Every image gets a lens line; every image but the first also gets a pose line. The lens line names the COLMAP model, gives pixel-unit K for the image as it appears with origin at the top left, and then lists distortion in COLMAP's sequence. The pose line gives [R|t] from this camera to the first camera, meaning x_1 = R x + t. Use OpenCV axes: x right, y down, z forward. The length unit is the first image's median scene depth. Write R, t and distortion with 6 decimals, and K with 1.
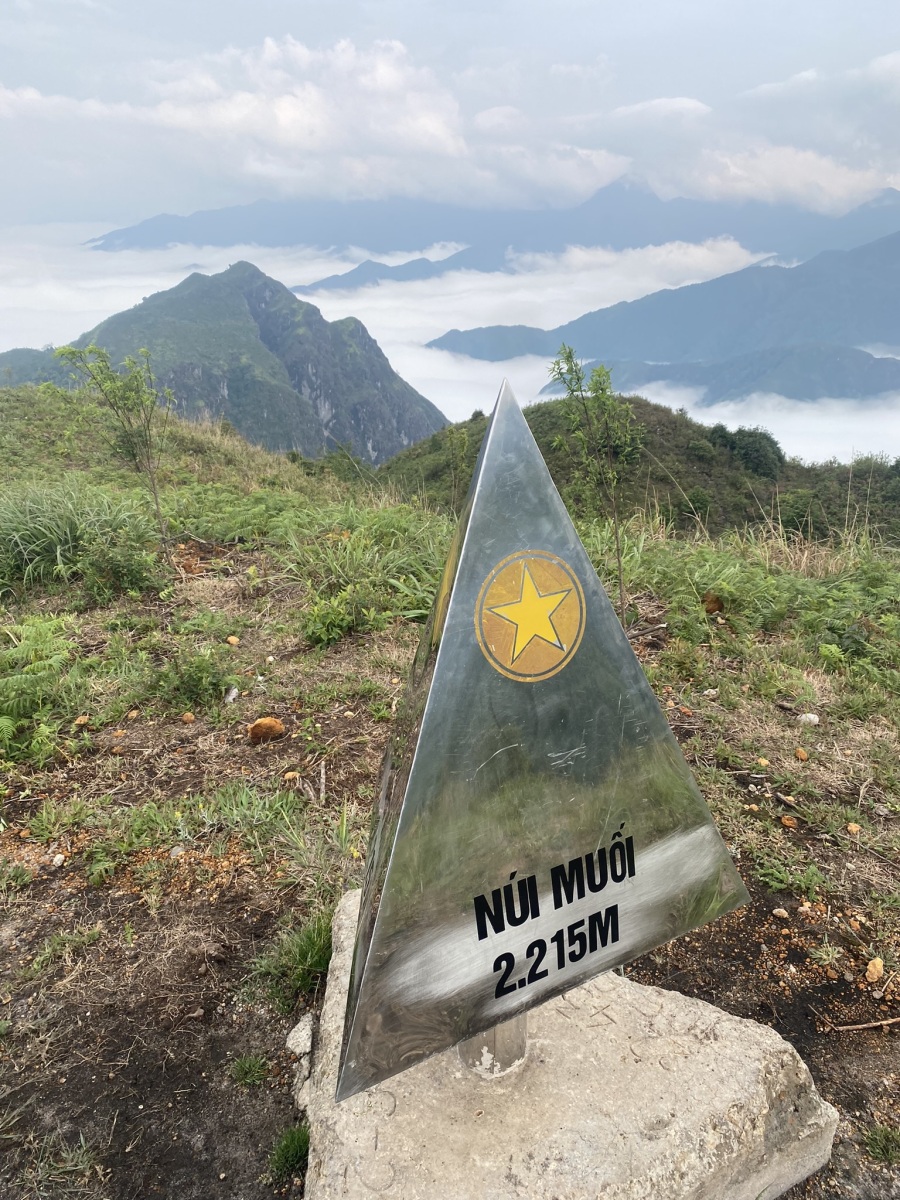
lens RADIAL K [[968.3, 0, 488.4], [0, 968.3, 633.2], [0, 0, 1]] dist [0.039055, -0.036151]
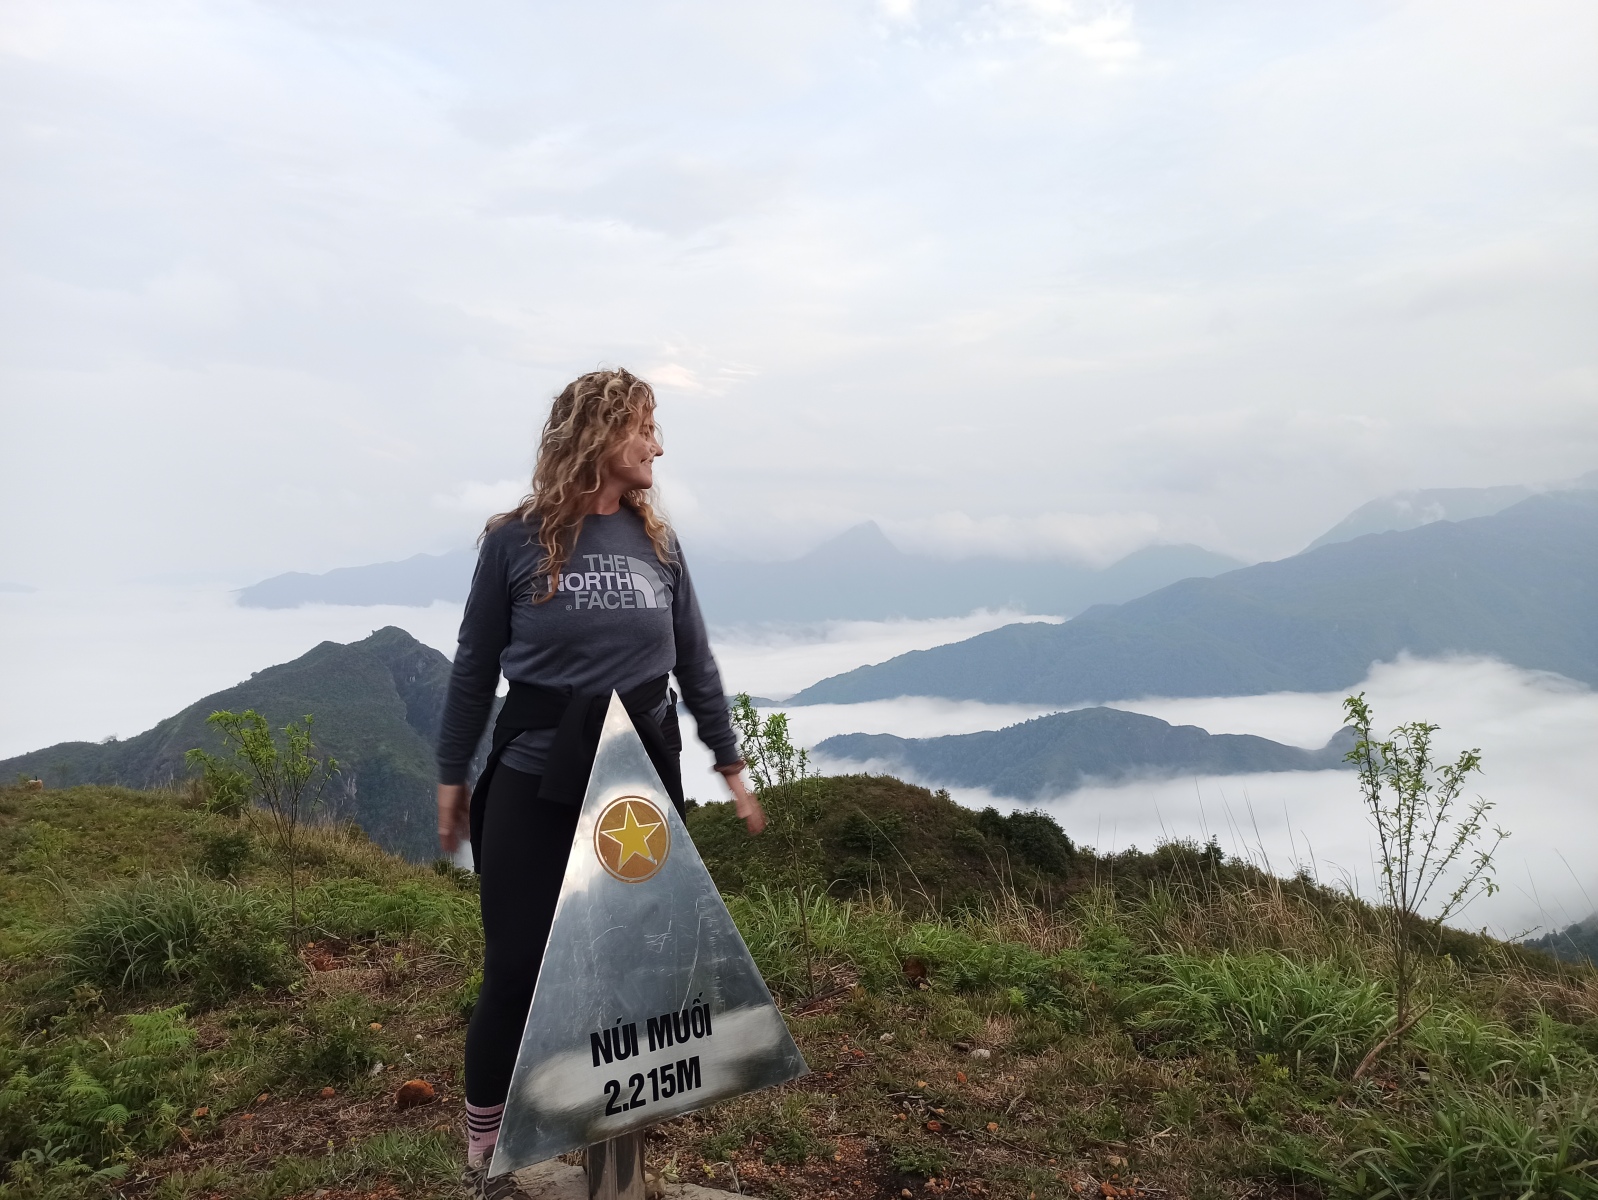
lens RADIAL K [[1338.9, 0, 803.9], [0, 1338.9, 597.4], [0, 0, 1]] dist [-0.008569, -0.015289]
pose [[0.997499, -0.011217, 0.069782, 0.053764], [0.036444, 0.927577, -0.371851, 0.132708], [-0.060558, 0.373464, 0.925666, -0.348546]]
